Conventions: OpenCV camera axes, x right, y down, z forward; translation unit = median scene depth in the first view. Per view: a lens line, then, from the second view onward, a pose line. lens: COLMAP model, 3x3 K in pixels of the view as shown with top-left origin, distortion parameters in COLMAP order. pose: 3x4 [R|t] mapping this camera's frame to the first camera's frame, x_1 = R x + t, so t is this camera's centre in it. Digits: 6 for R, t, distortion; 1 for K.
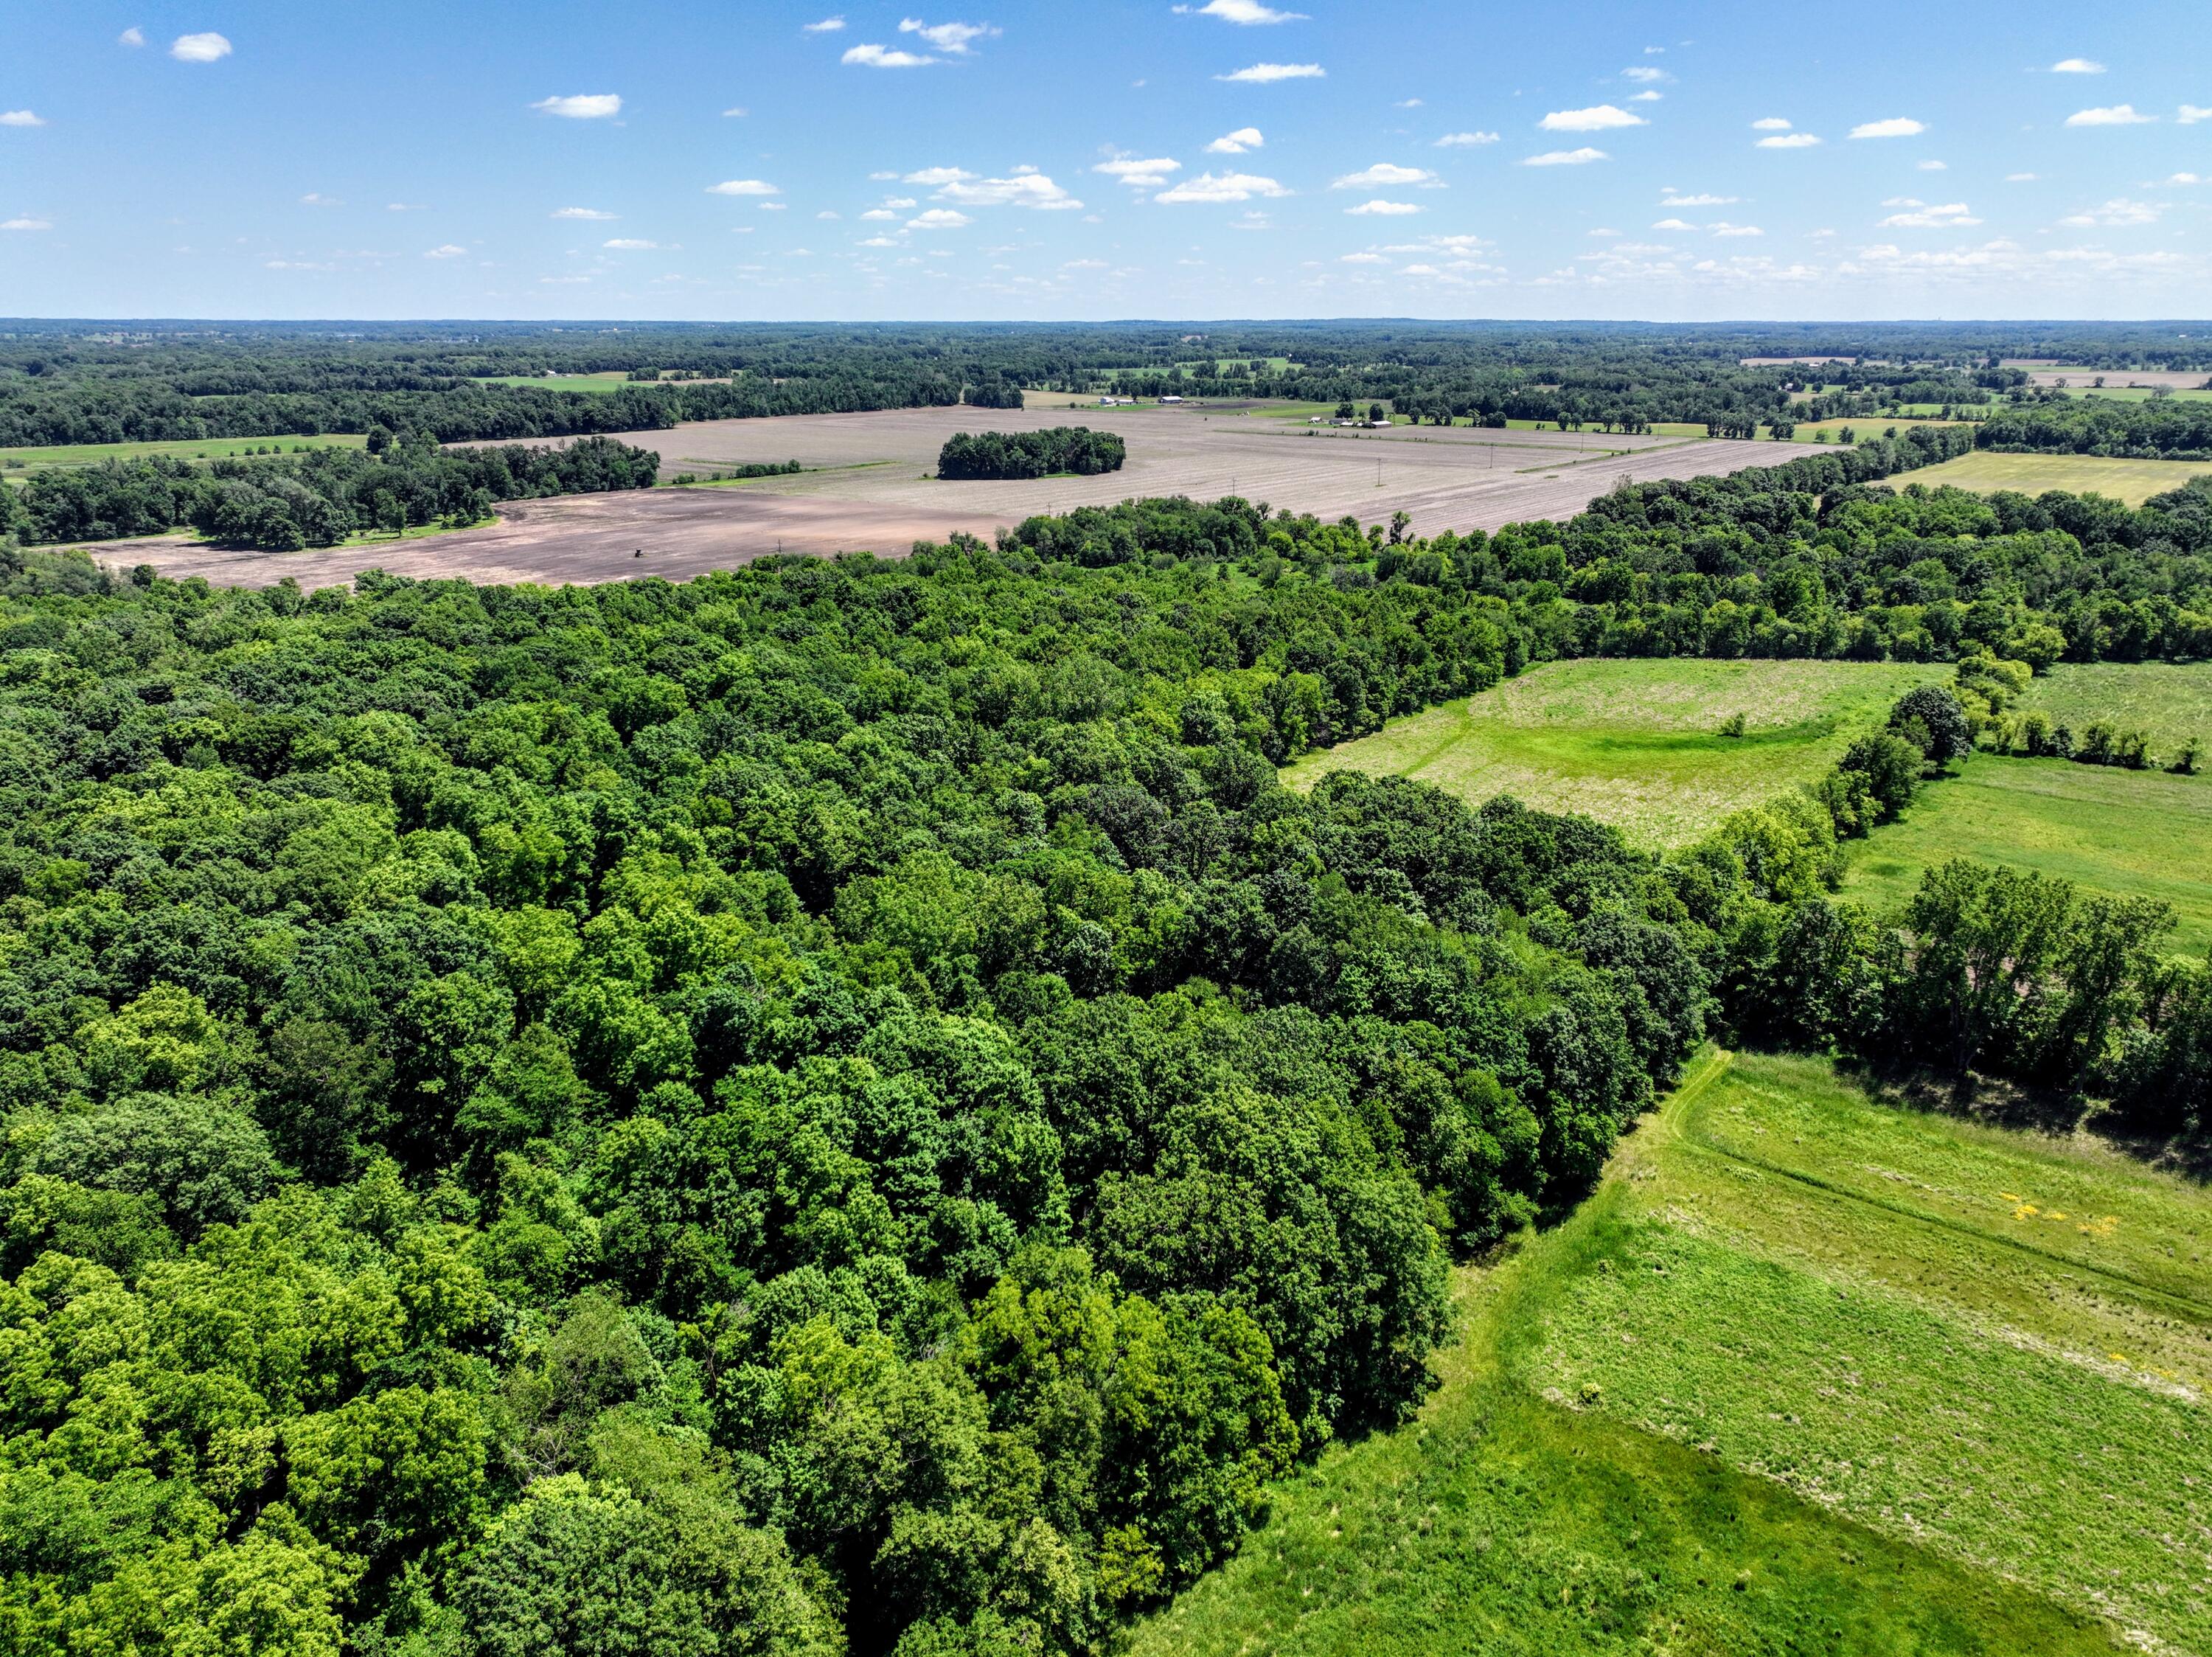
lens RADIAL K [[1526.8, 0, 1106.7], [0, 1526.8, 829.8], [0, 0, 1]] dist [0.001223, 0.013530]
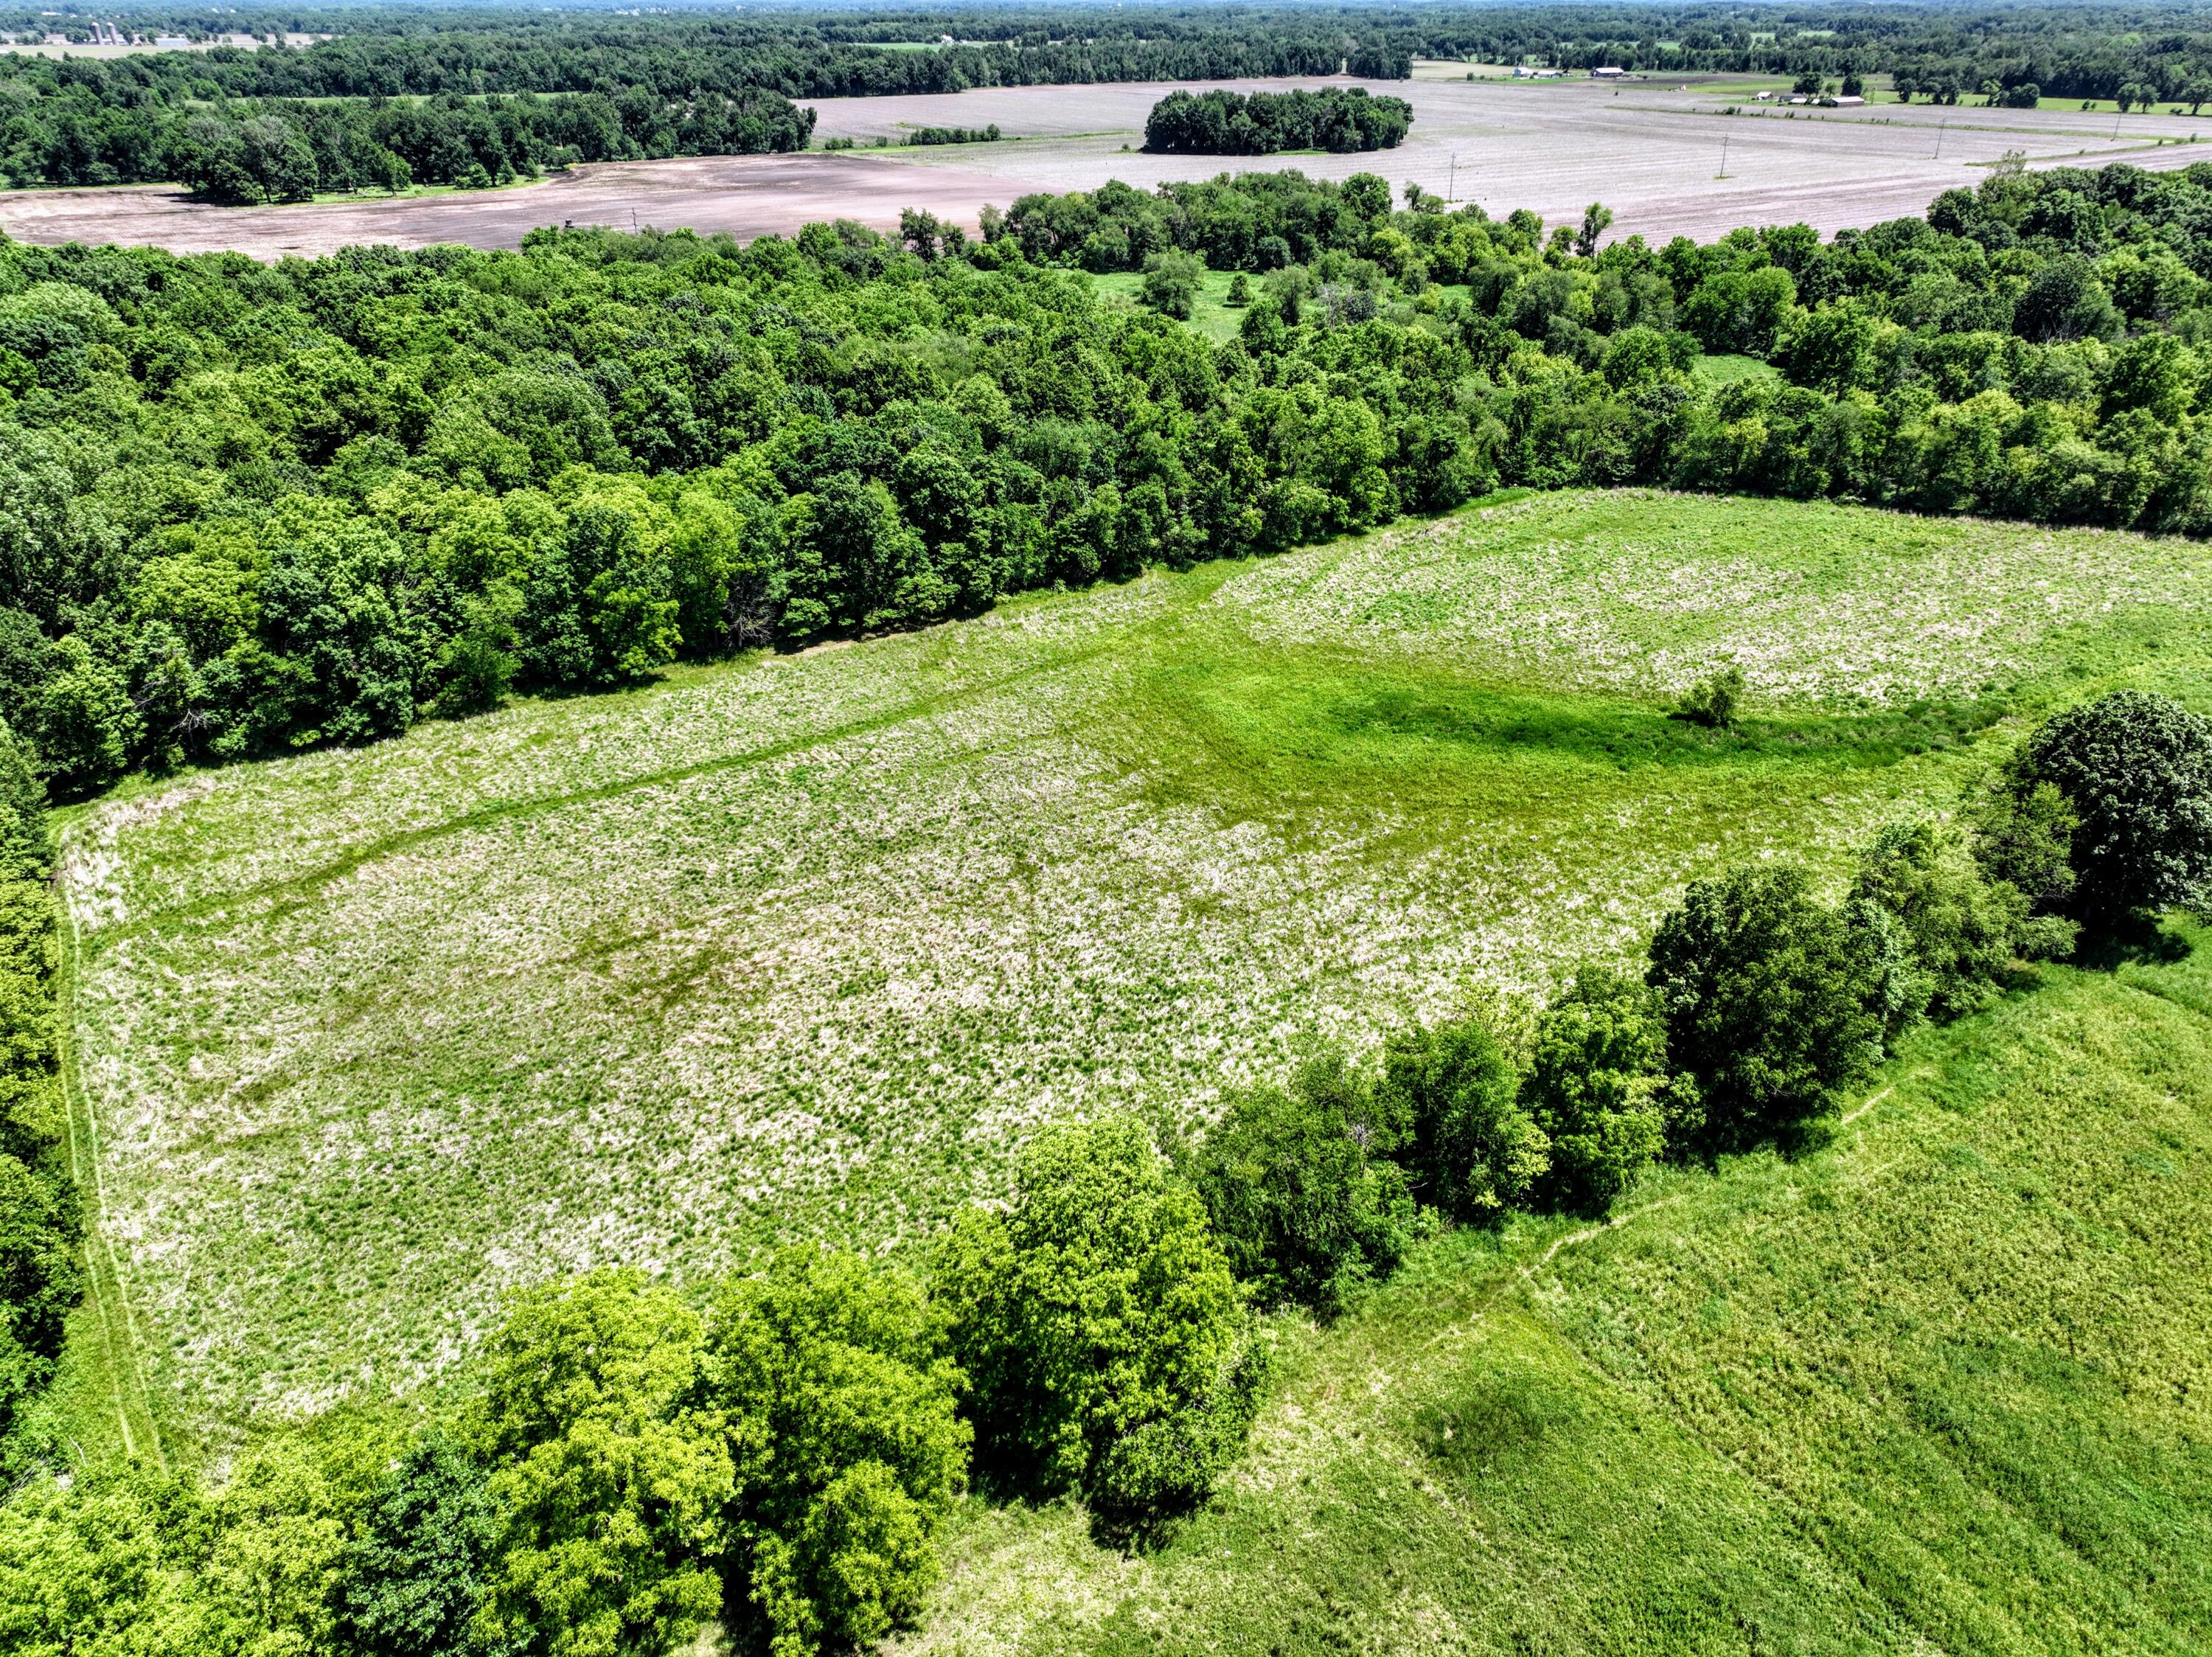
lens RADIAL K [[1526.8, 0, 1108.1], [0, 1526.8, 823.1], [0, 0, 1]] dist [0.001223, 0.013530]
pose [[0.948846, 0.149686, -0.278003, 0.150437], [-0.099912, 0.977579, 0.185354, -0.039063], [0.299515, -0.148097, 0.942527, 0.215341]]
